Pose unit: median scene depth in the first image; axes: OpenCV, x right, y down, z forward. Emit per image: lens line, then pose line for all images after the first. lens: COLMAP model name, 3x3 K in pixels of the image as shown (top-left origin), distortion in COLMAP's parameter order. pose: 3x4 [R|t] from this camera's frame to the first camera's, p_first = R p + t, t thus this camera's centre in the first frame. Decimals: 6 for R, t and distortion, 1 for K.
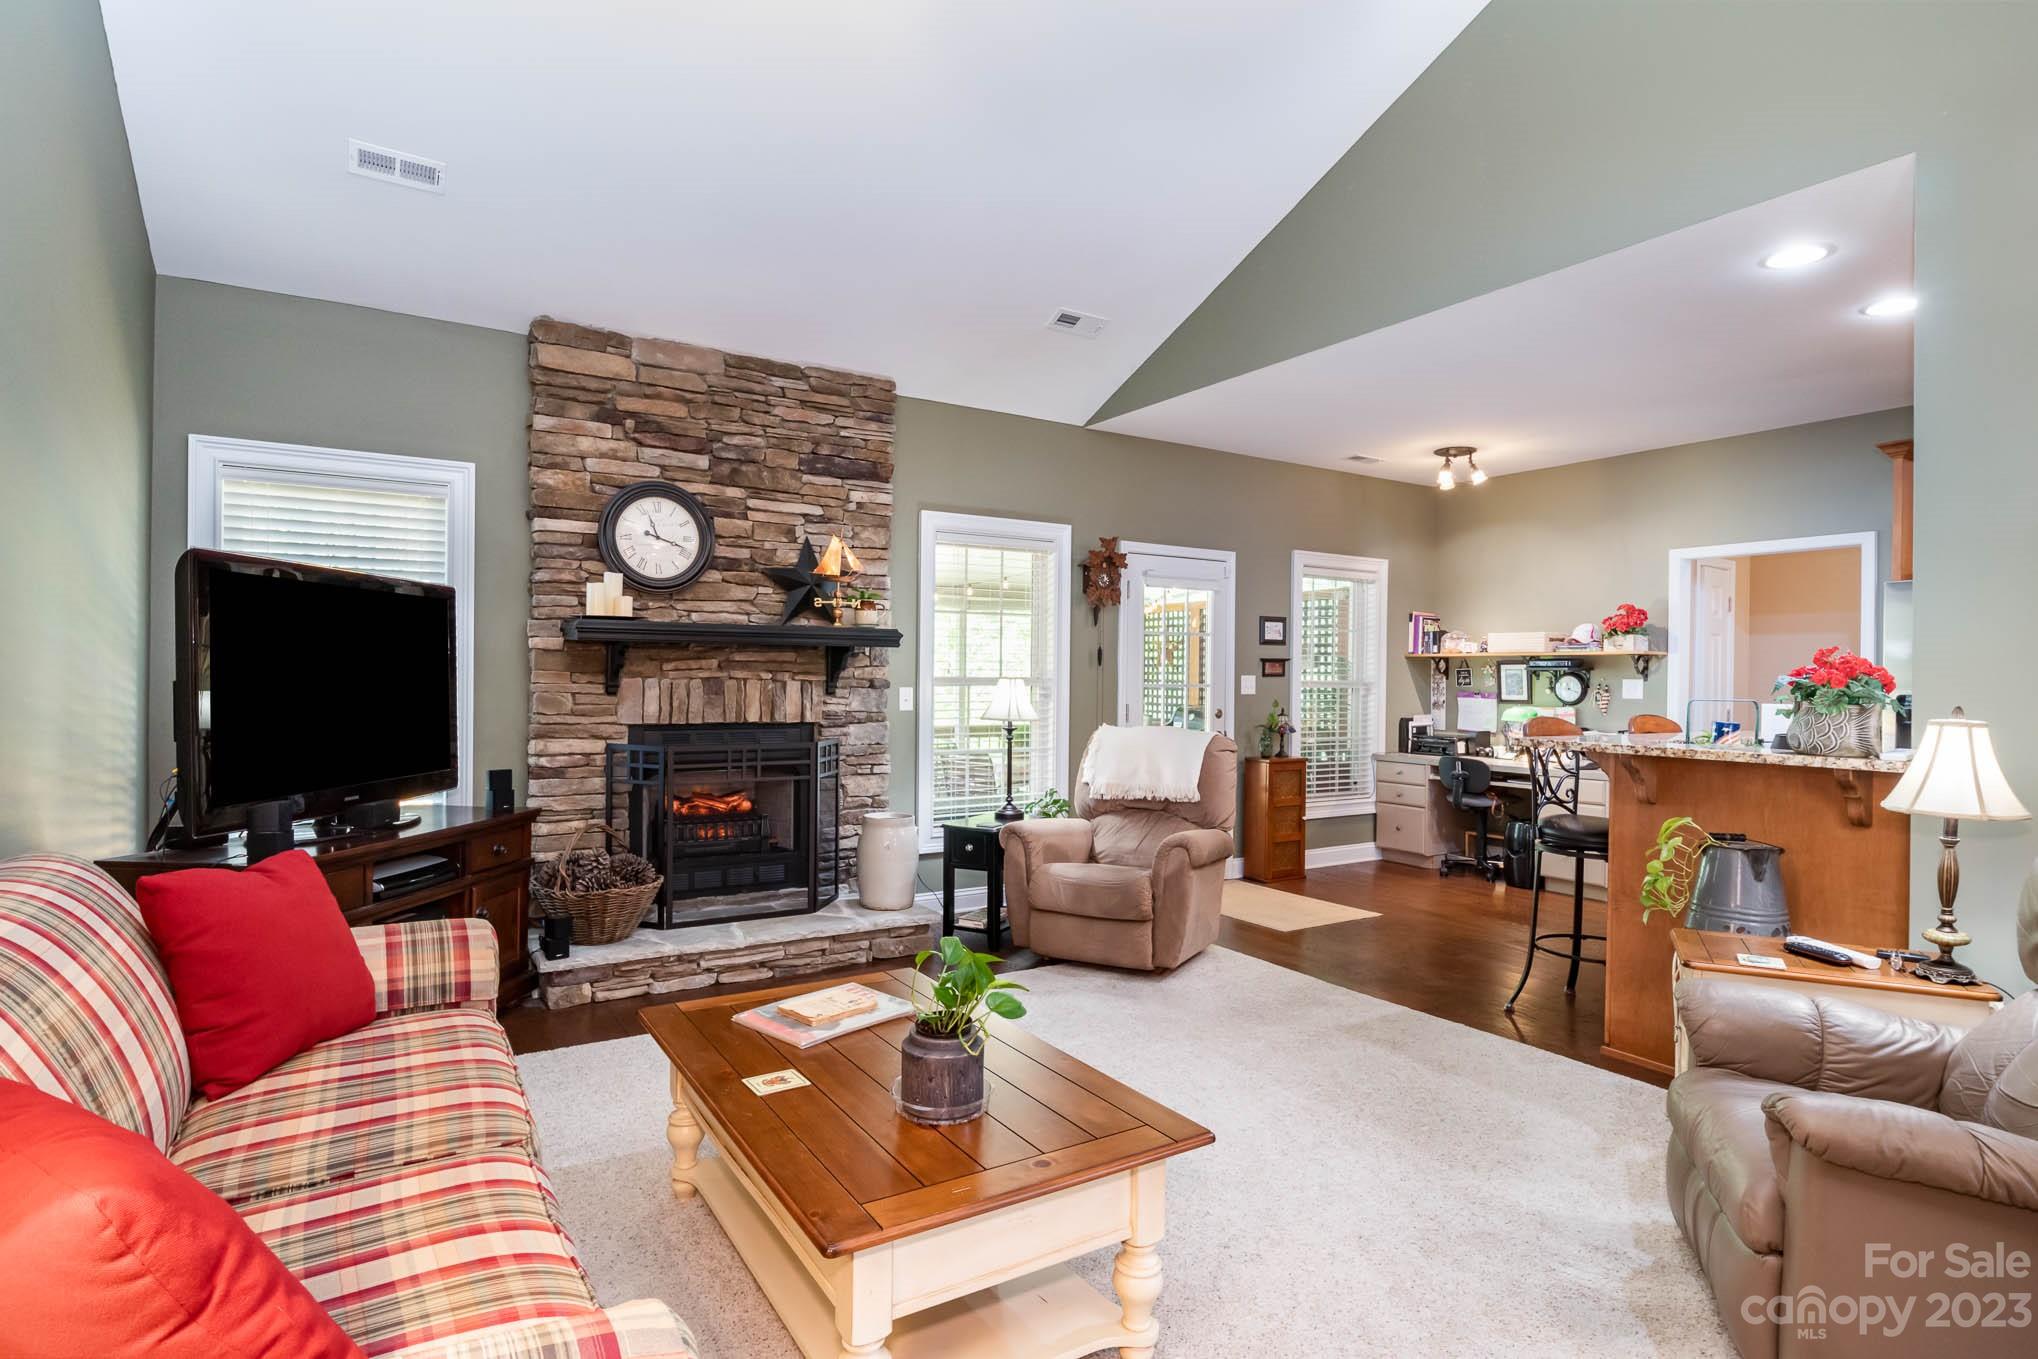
lens RADIAL K [[1017.2, 0, 1042.7], [0, 1017.2, 688.3], [0, 0, 1]] dist [-0.011216, -0.000106]
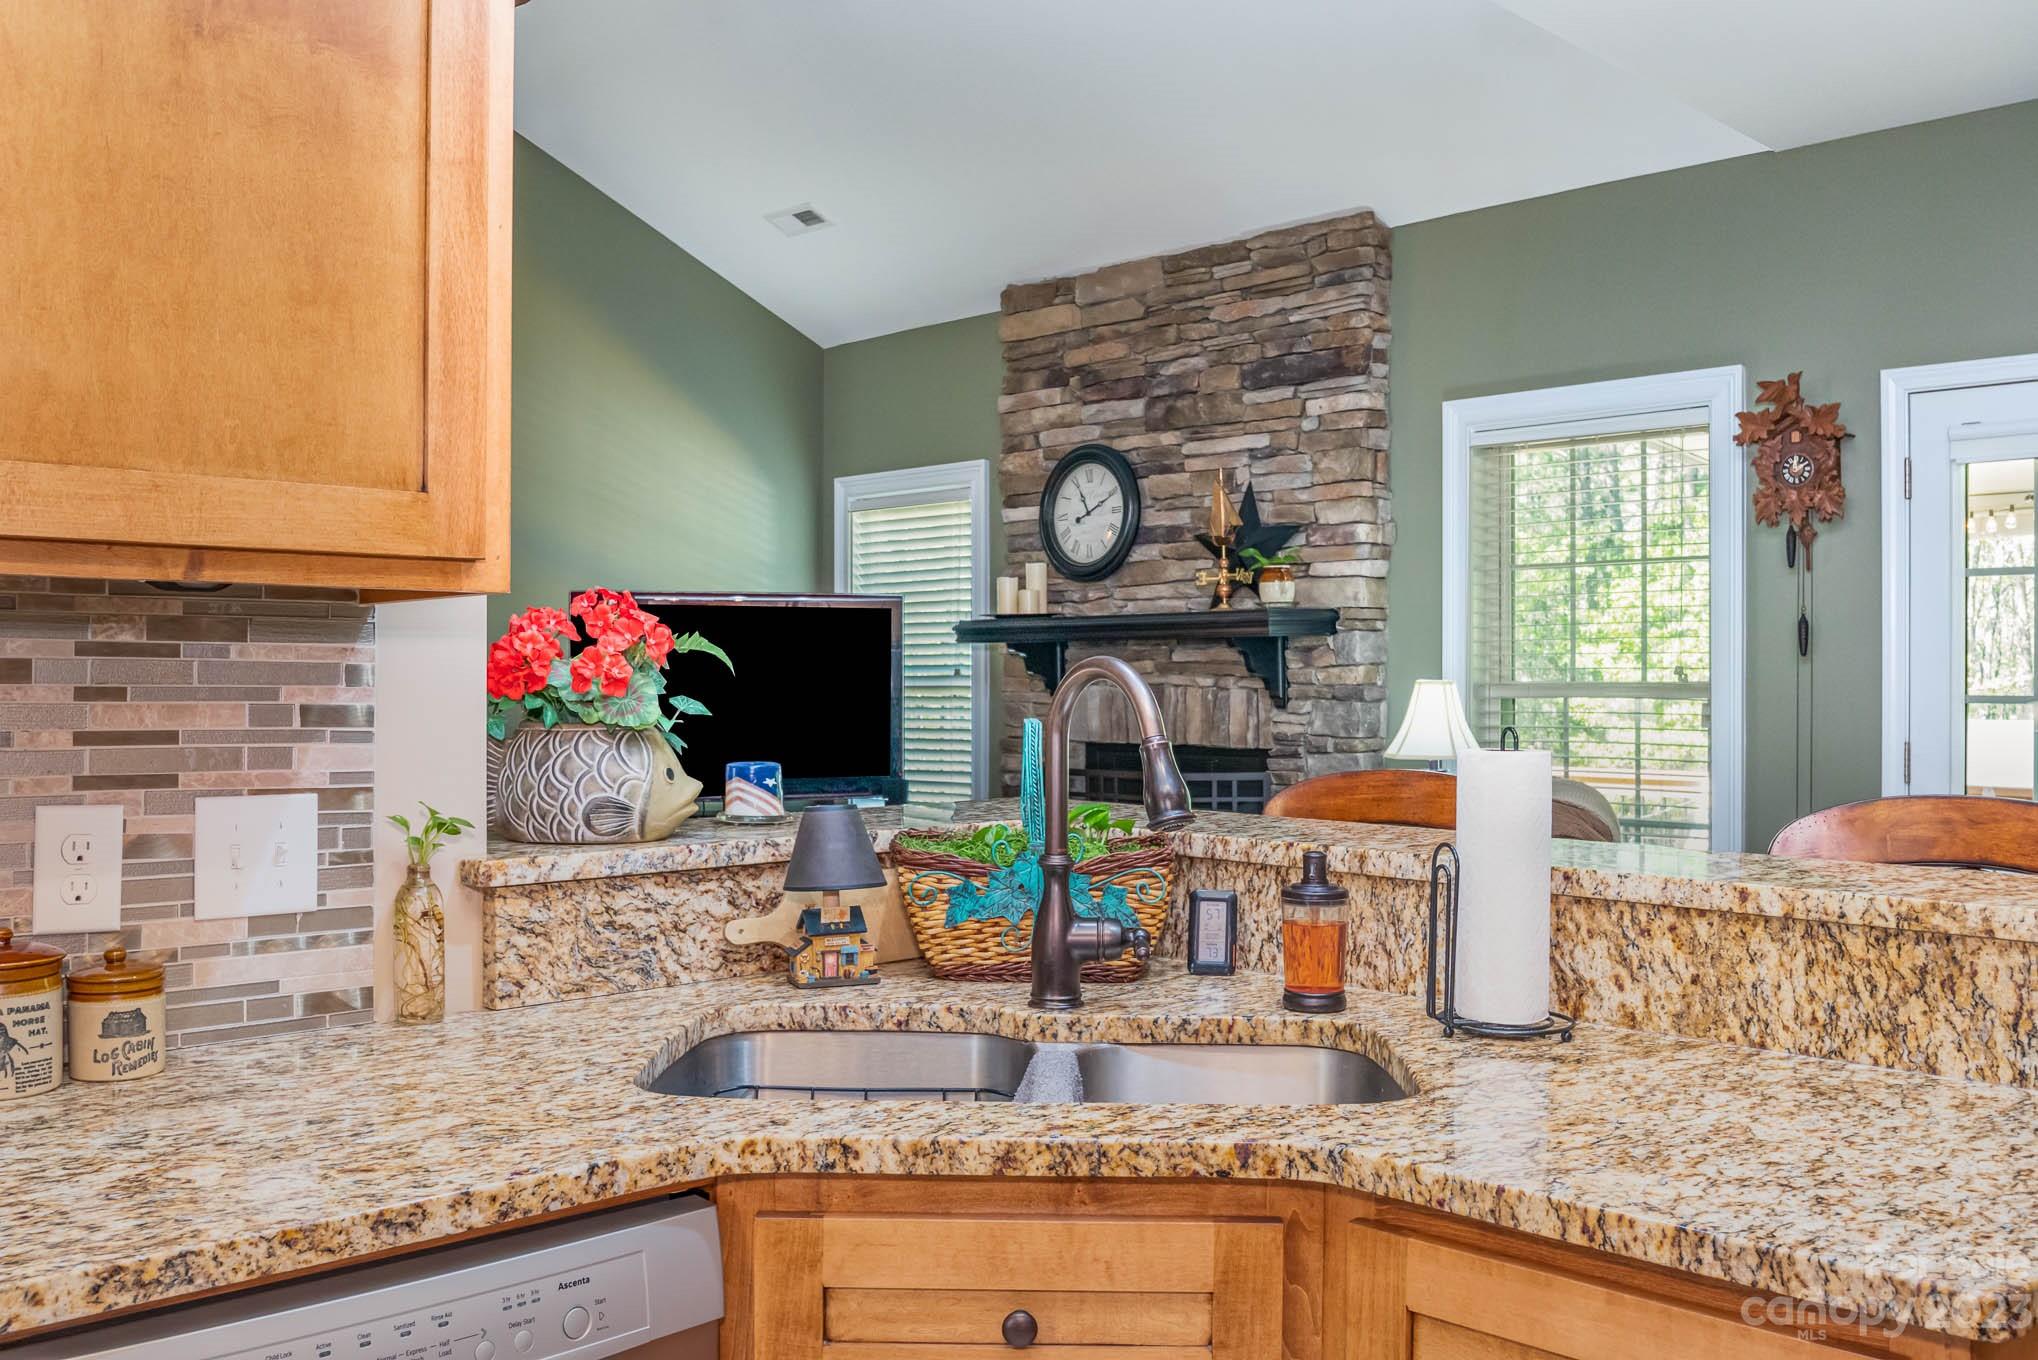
lens RADIAL K [[1765.8, 0, 1019.0], [0, 1765.8, 680.0], [0, 0, 1]] dist [-0.035826, -0.010830]
pose [[0.214970, -0.006067, -0.976602, 0.937048], [-0.007955, 0.999937, -0.007963, -0.002293], [0.976588, 0.009480, 0.214908, 0.603452]]
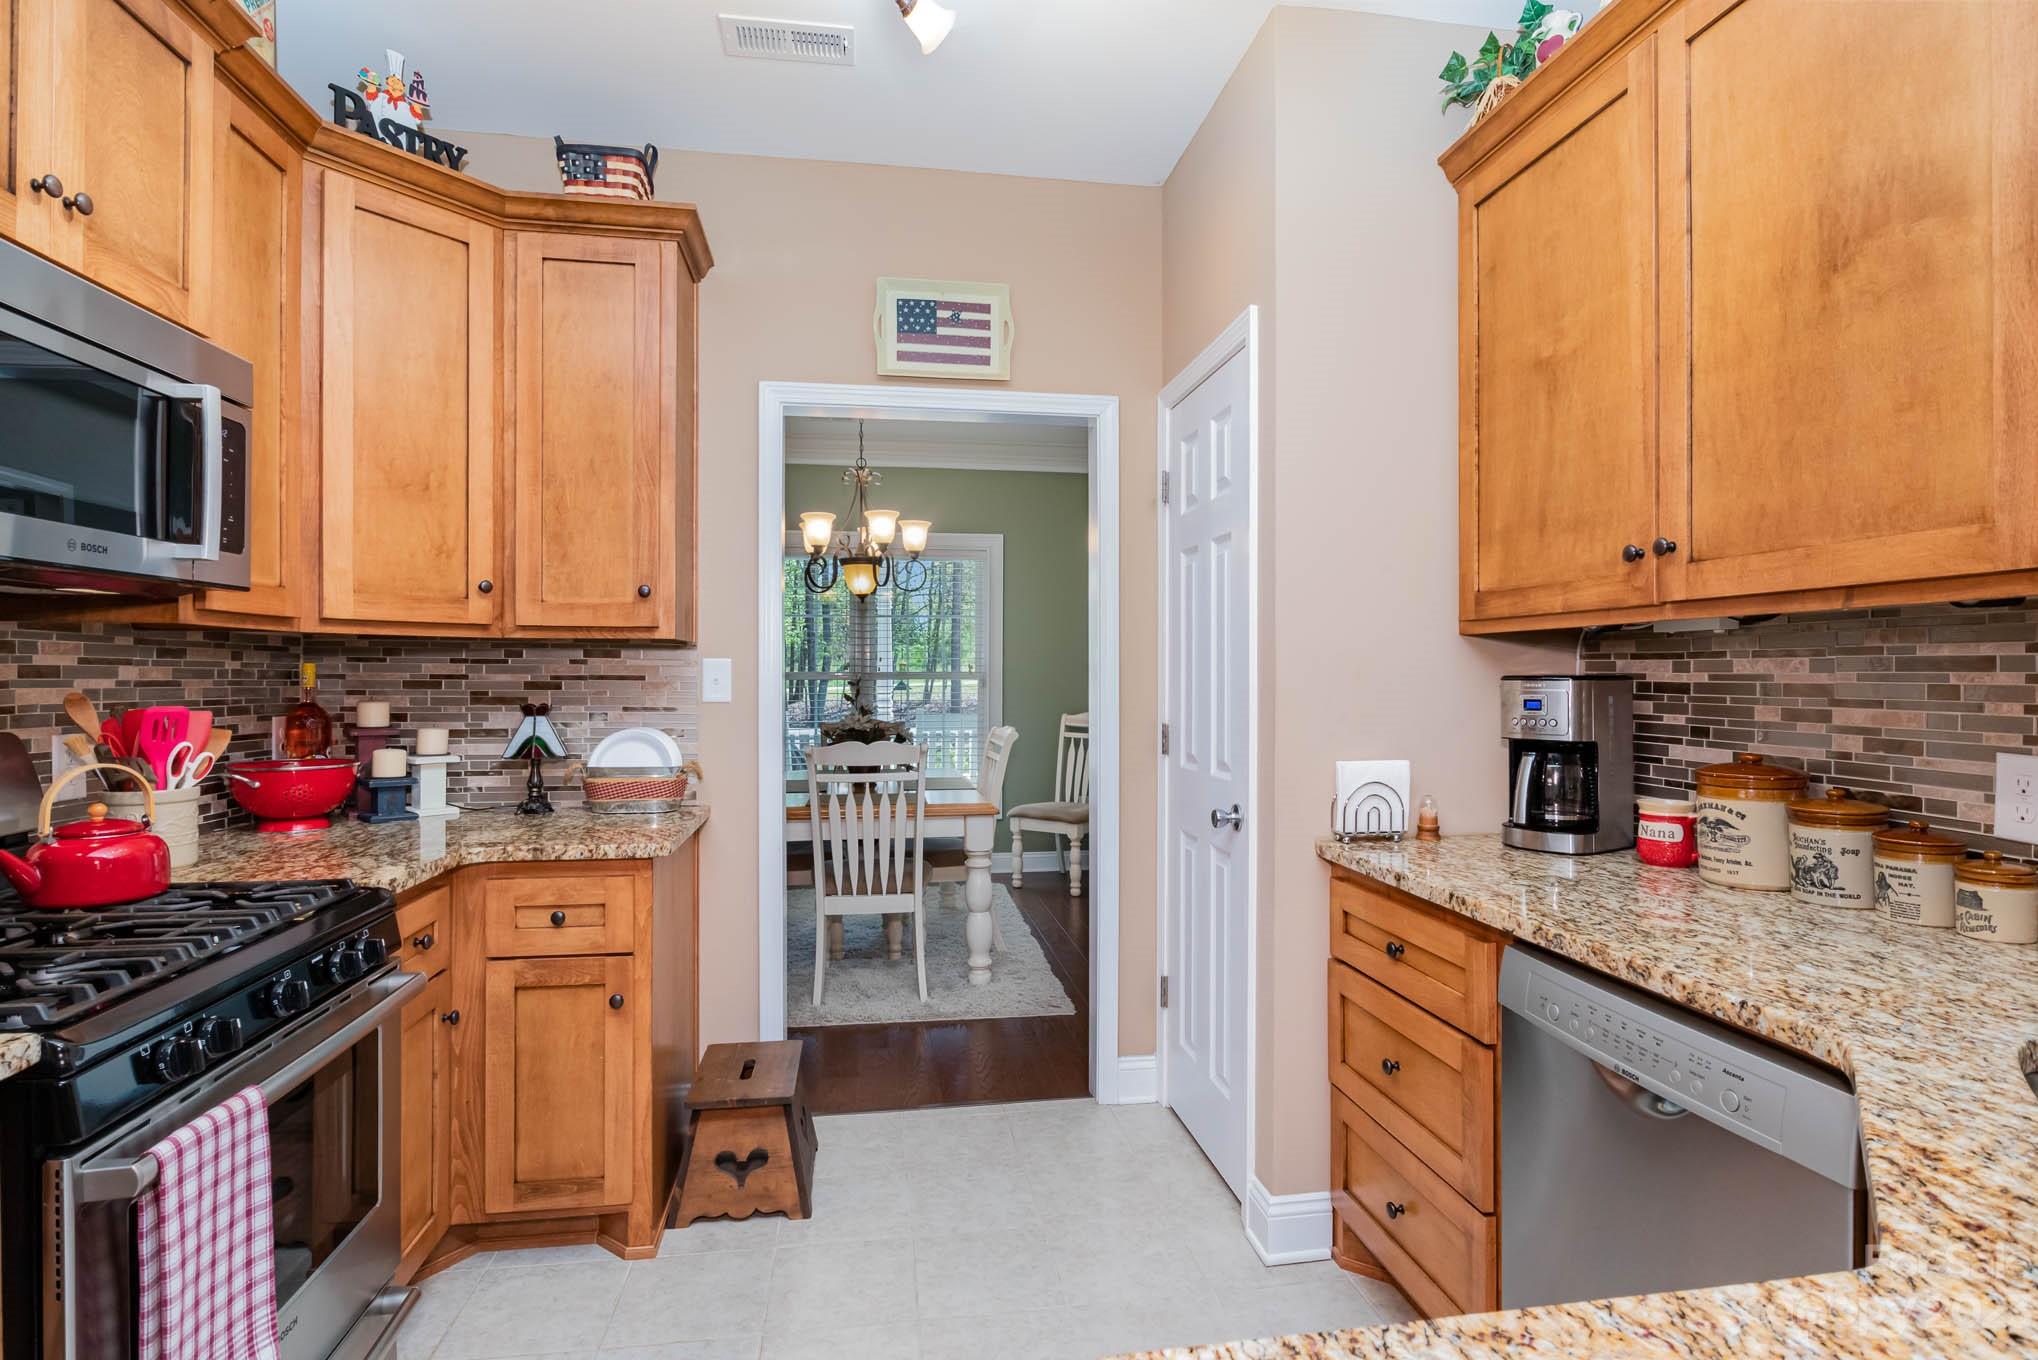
lens RADIAL K [[988.0, 0, 1019.0], [0, 988.0, 680.0], [0, 0, 1]] dist [-0.012242, -0.000062]
pose [[-0.920553, -0.008323, 0.390528, 0.713264], [-0.001871, 0.999855, 0.016900, -0.004858], [-0.390613, 0.014827, -0.920436, 0.874542]]
